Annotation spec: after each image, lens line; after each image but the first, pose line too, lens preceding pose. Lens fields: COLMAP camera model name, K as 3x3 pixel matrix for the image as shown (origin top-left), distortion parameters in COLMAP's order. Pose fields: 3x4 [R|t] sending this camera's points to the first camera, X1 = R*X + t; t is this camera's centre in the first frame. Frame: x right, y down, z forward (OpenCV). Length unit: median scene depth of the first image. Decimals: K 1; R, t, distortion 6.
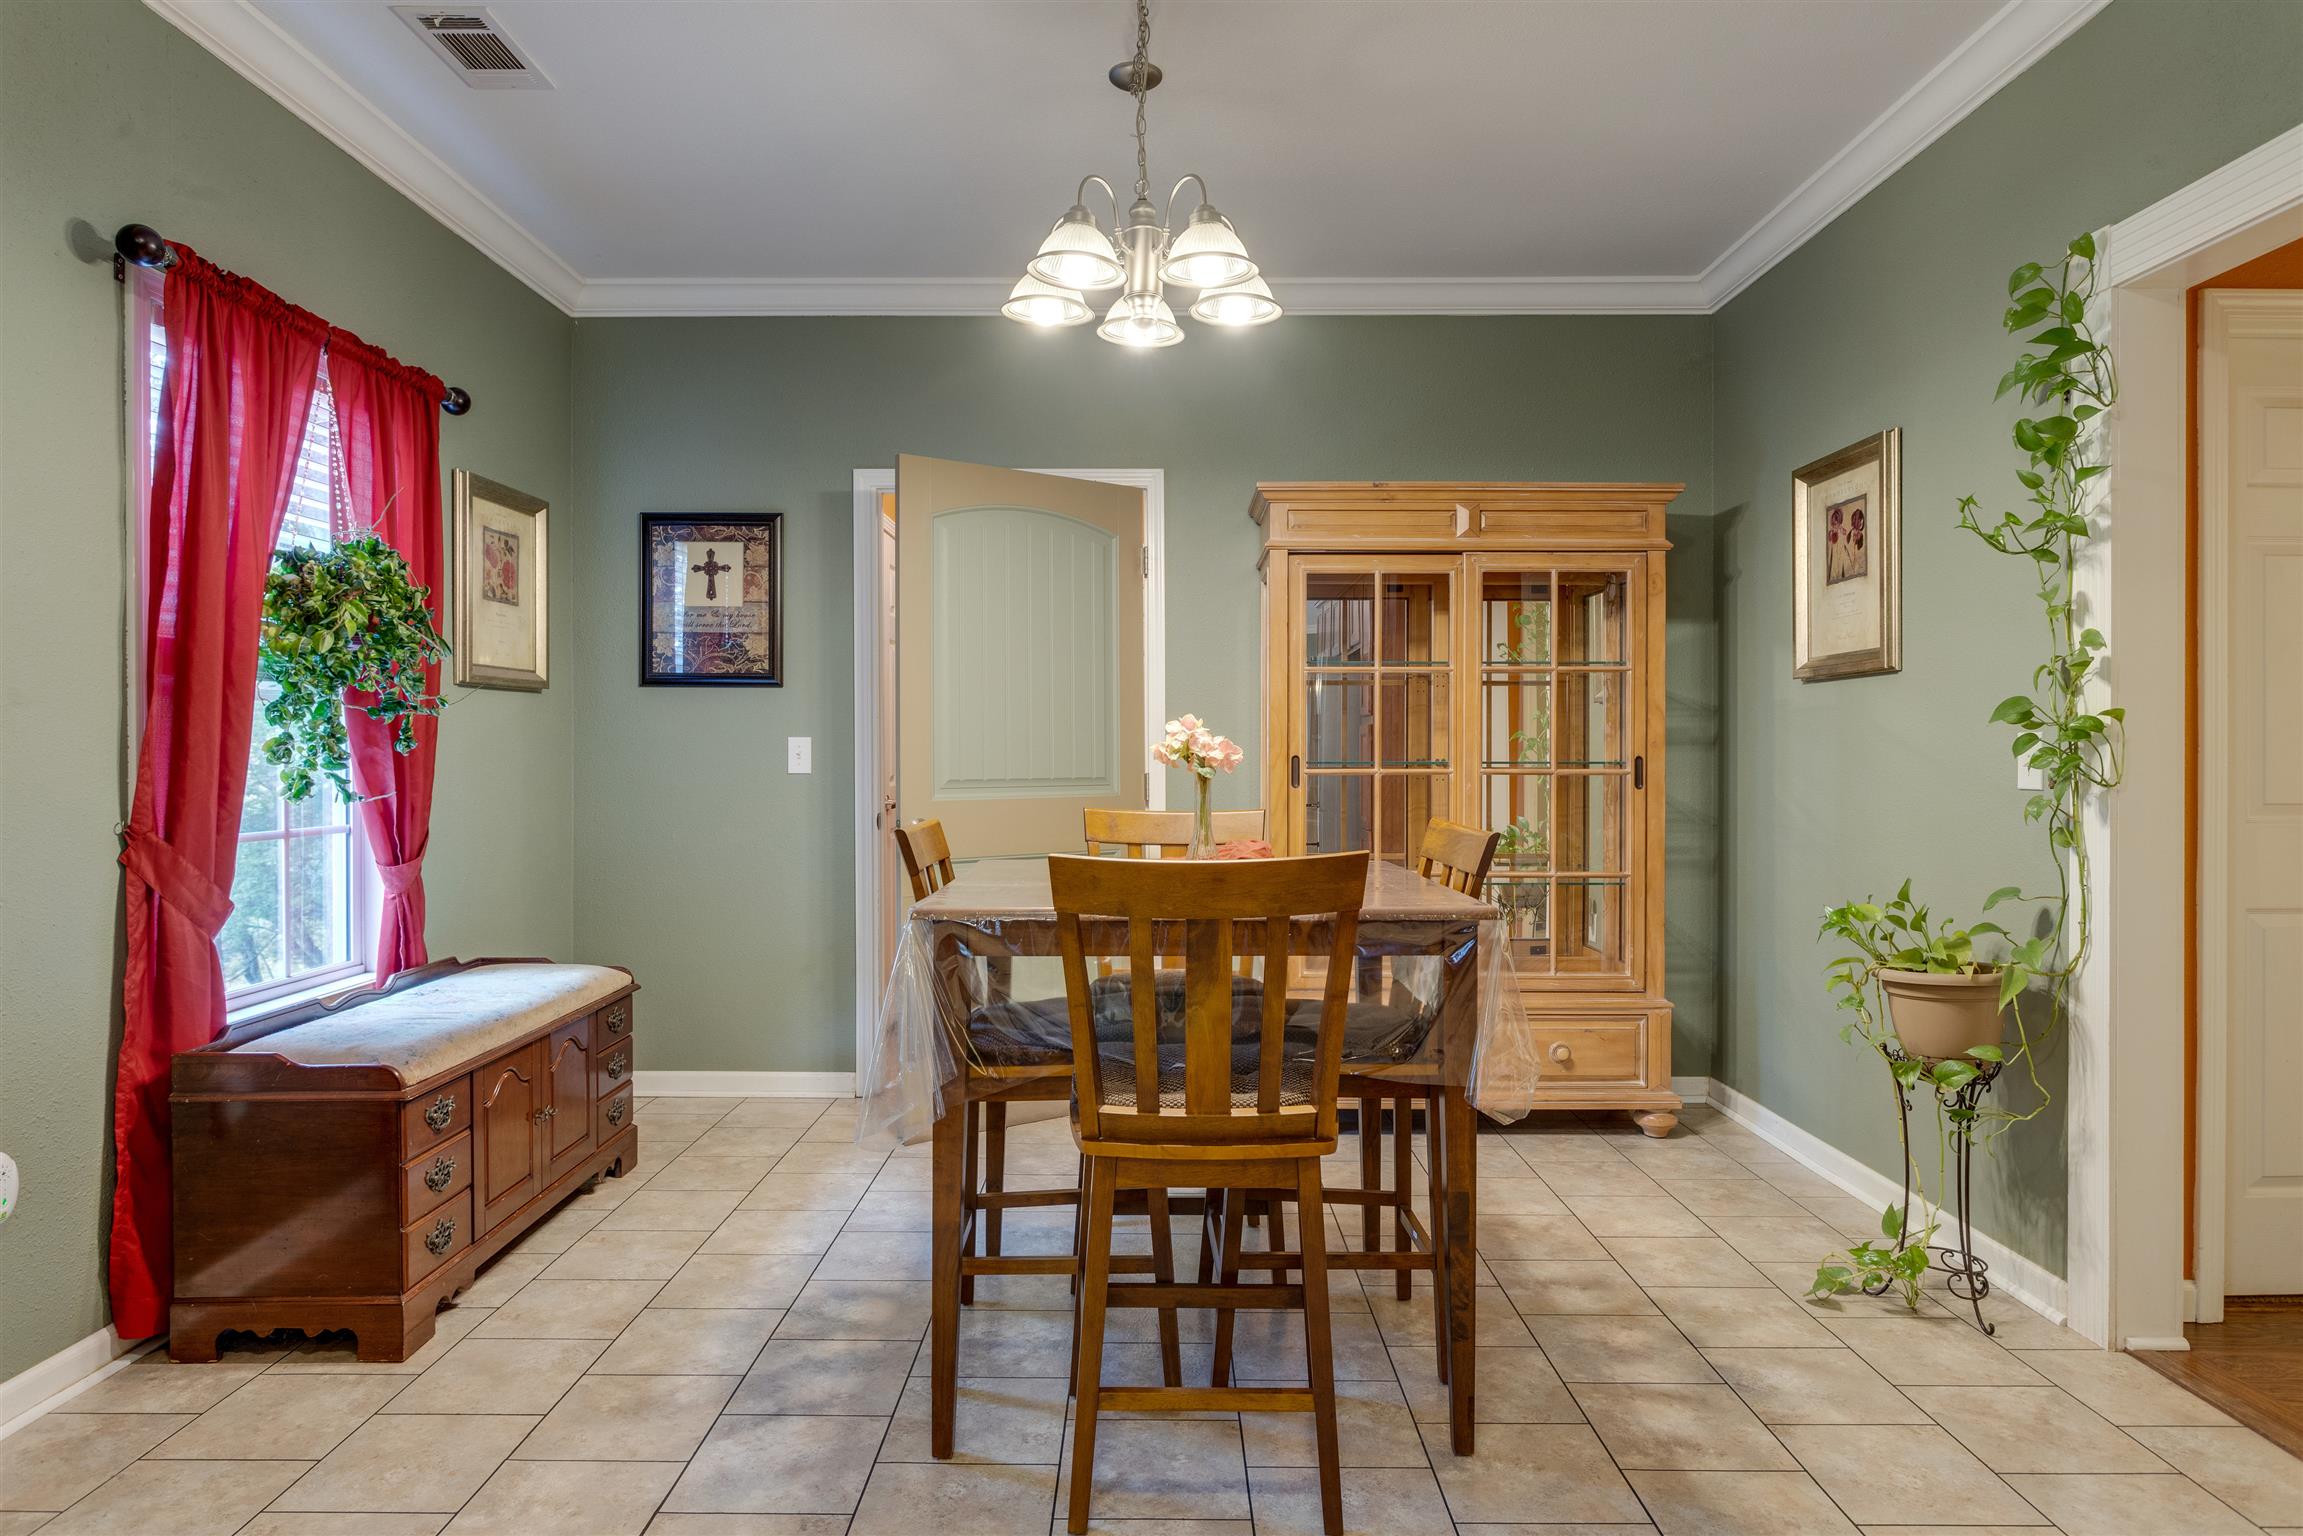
lens RADIAL K [[1156.4, 0, 1151.5], [0, 1156.4, 768.0], [0, 0, 1]] dist [-0.002566, -0.000823]
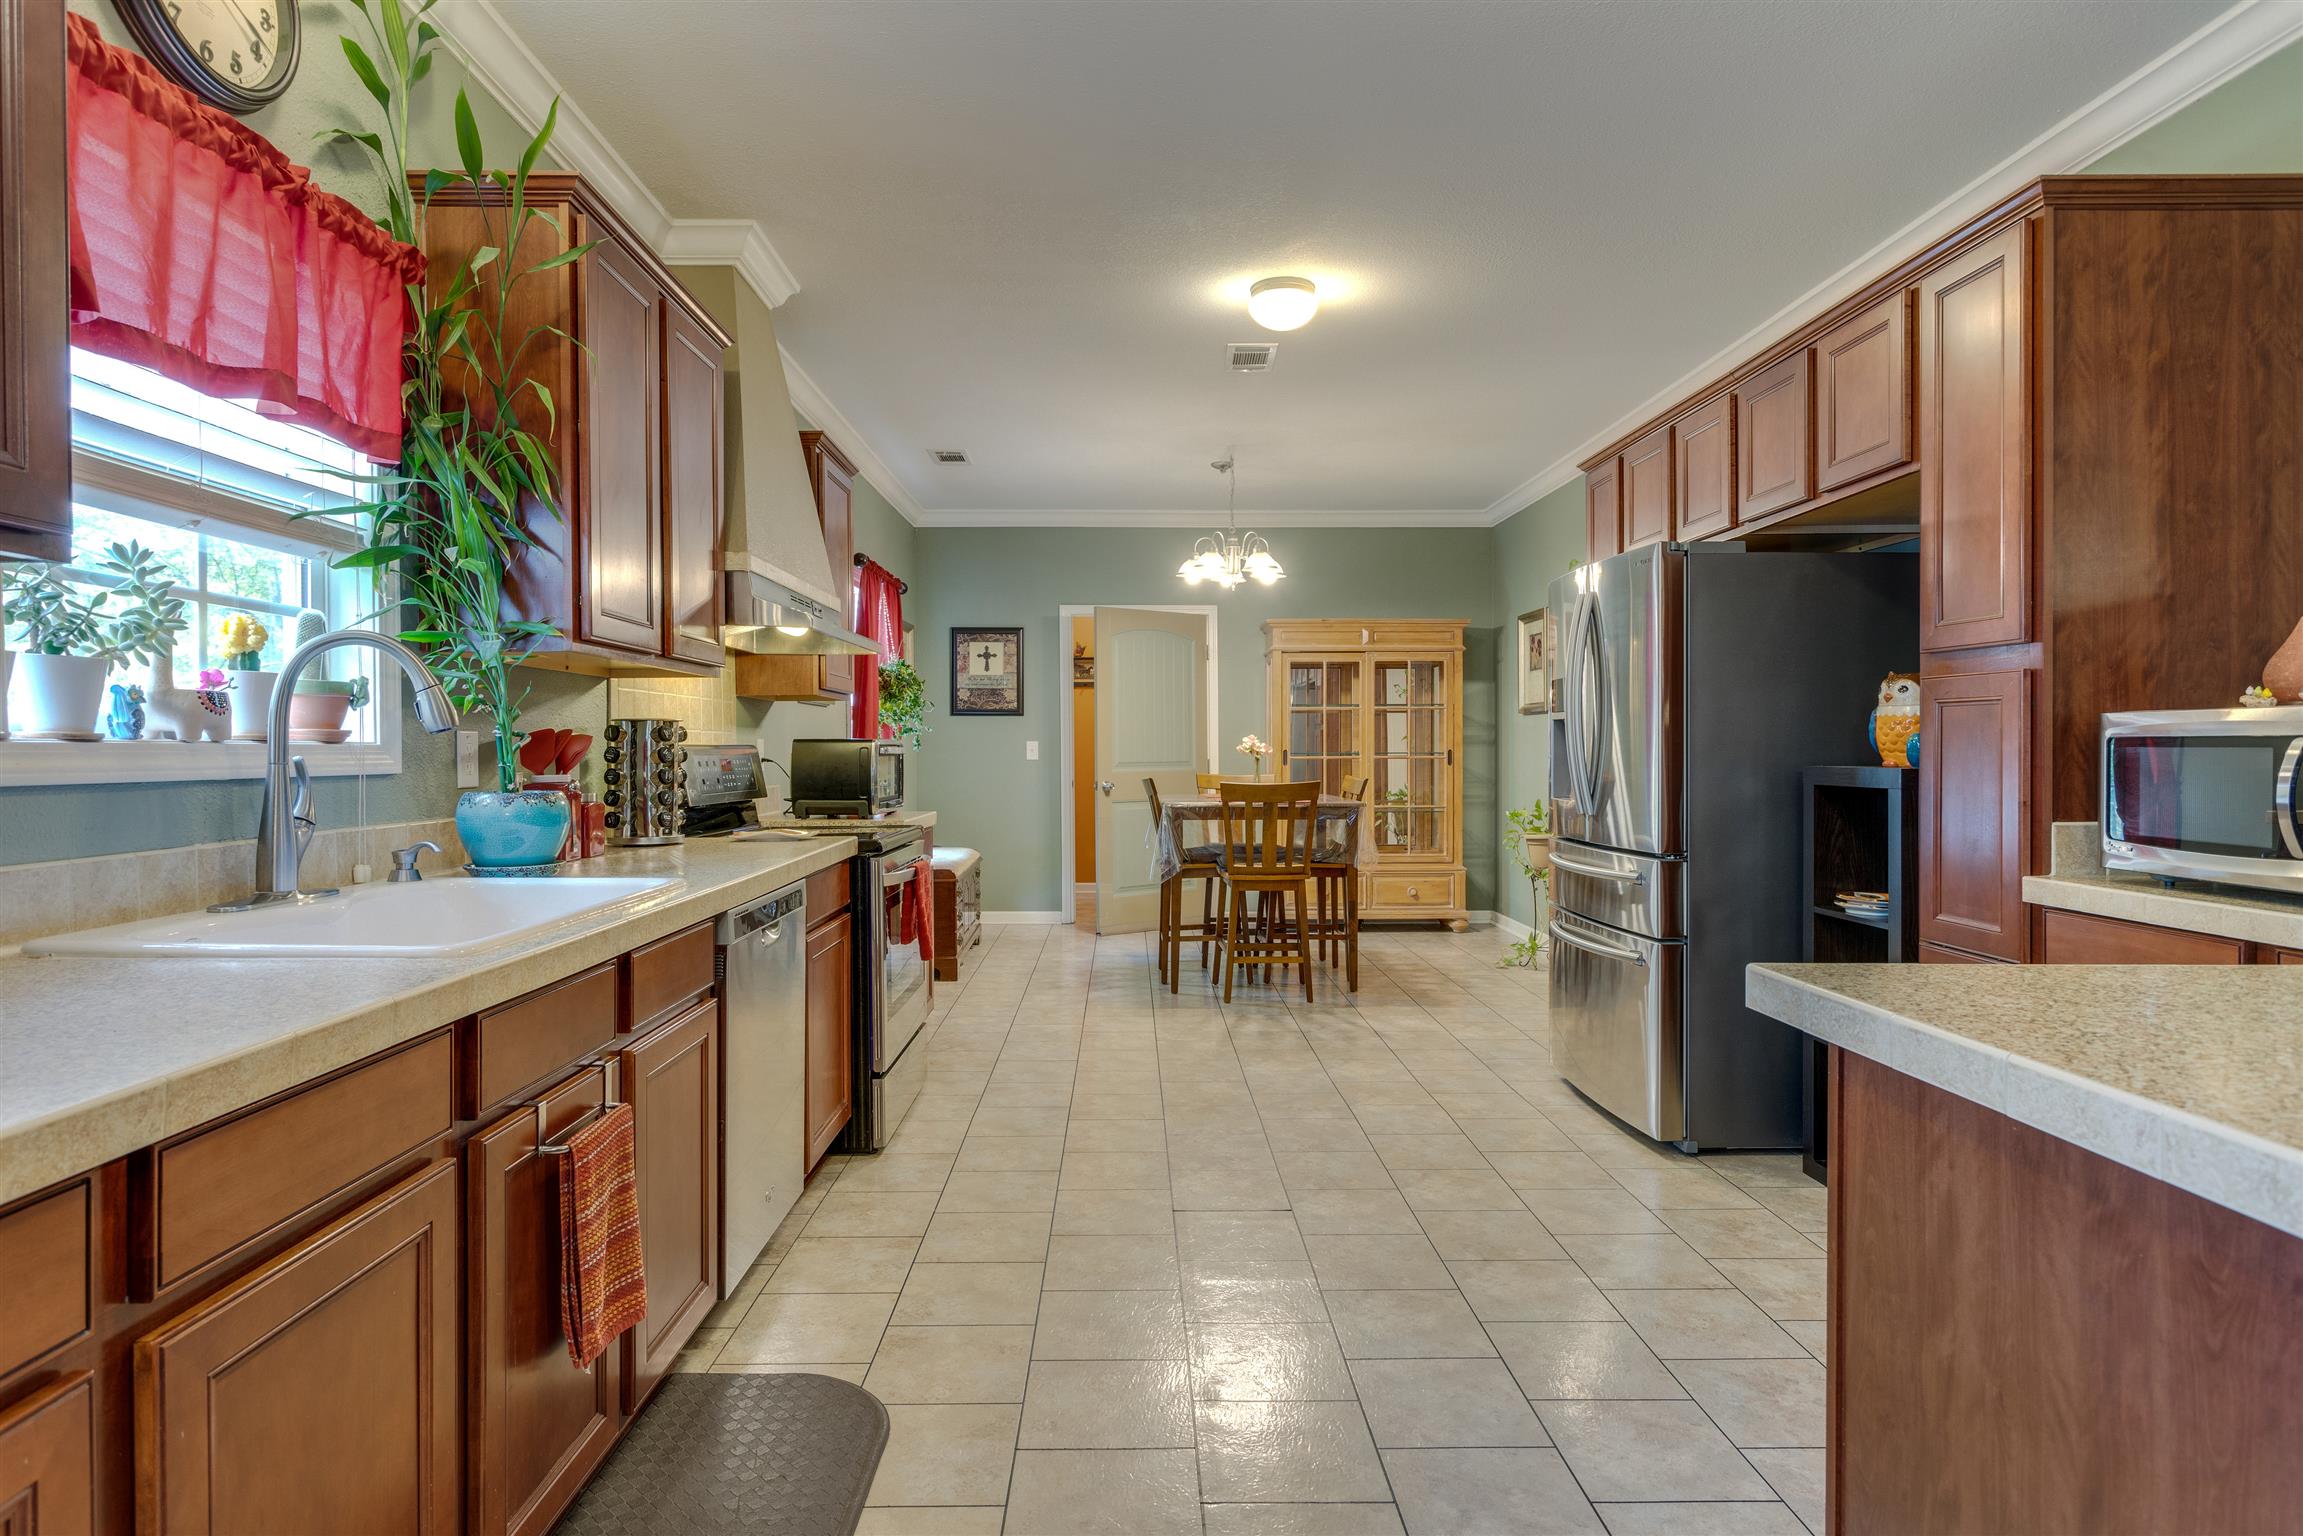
lens RADIAL K [[1014.0, 0, 1151.5], [0, 1014.0, 768.0], [0, 0, 1]] dist [0.000023, -0.000139]
pose [[0.999781, -0.004142, 0.020533, -0.152666], [0.003936, 0.999941, 0.010090, 0.002360], [-0.020573, -0.010006, 0.999738, -0.811541]]
